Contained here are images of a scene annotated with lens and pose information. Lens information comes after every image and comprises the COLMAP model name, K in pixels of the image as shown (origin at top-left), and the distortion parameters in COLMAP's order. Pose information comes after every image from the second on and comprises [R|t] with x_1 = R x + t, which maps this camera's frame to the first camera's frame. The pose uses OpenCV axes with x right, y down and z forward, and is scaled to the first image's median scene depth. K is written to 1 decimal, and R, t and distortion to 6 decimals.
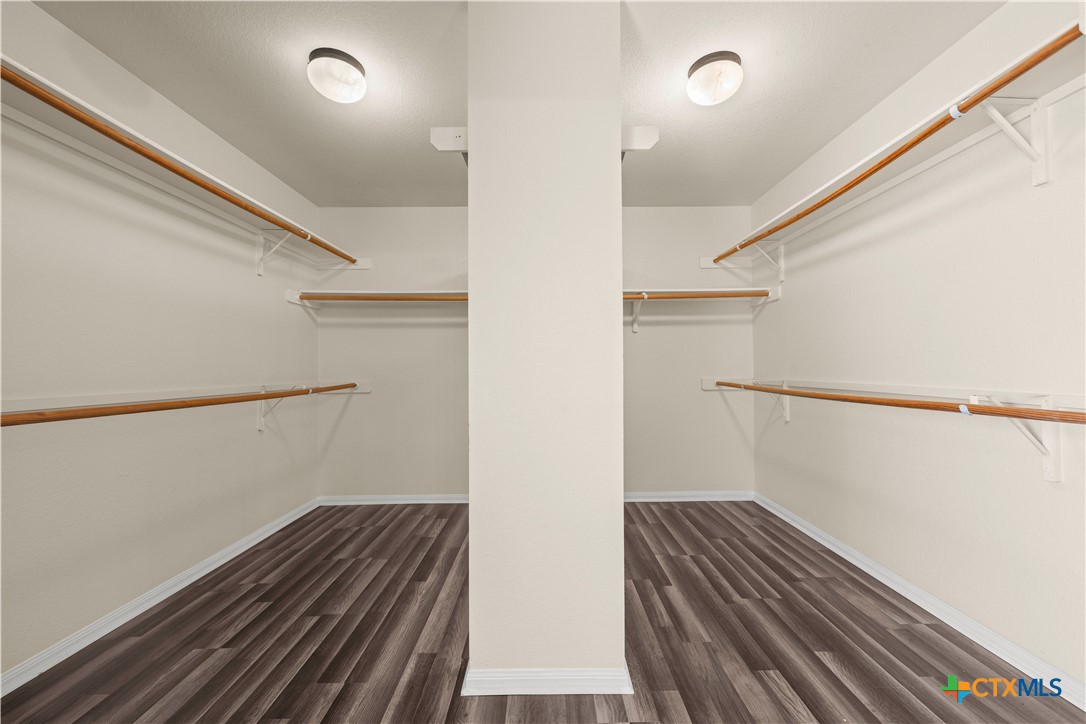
lens RADIAL K [[429.6, 0, 550.3], [0, 429.6, 357.6], [0, 0, 1]] dist [0.000677, -0.000194]
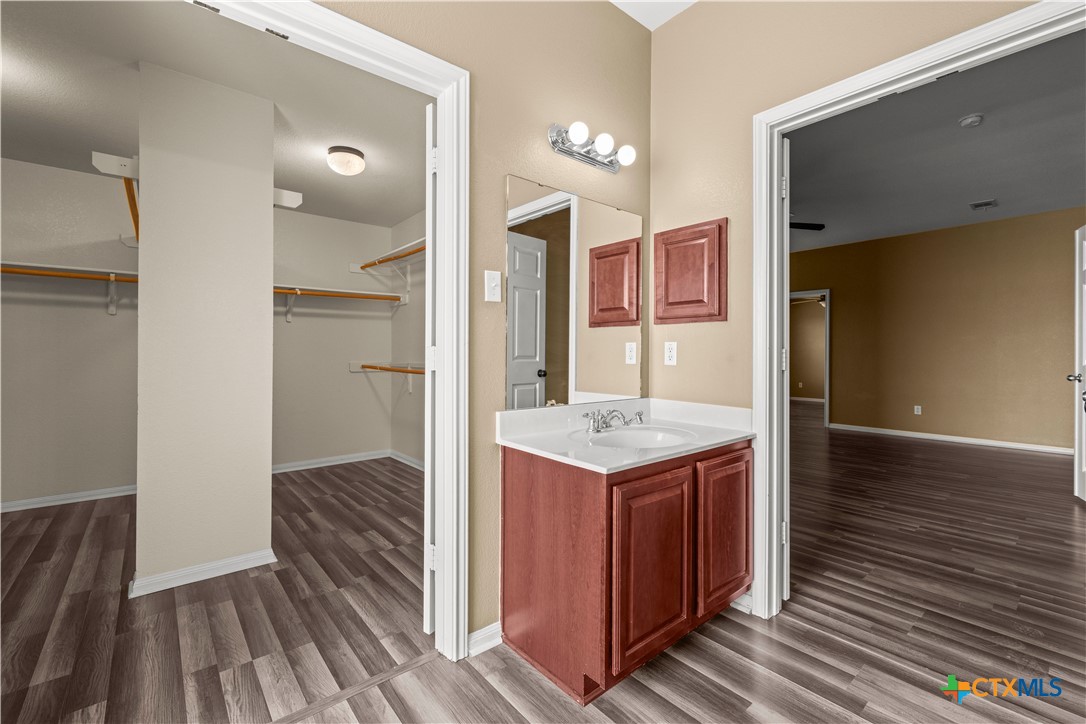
lens RADIAL K [[464.2, 0, 548.5], [0, 464.2, 353.9], [0, 0, 1]] dist [-0.001515, 0.000207]
pose [[0.770393, 0.008322, 0.637515, -0.074946], [-0.022644, 0.999641, 0.014315, -0.011042], [-0.637167, -0.025464, 0.770305, -0.531191]]
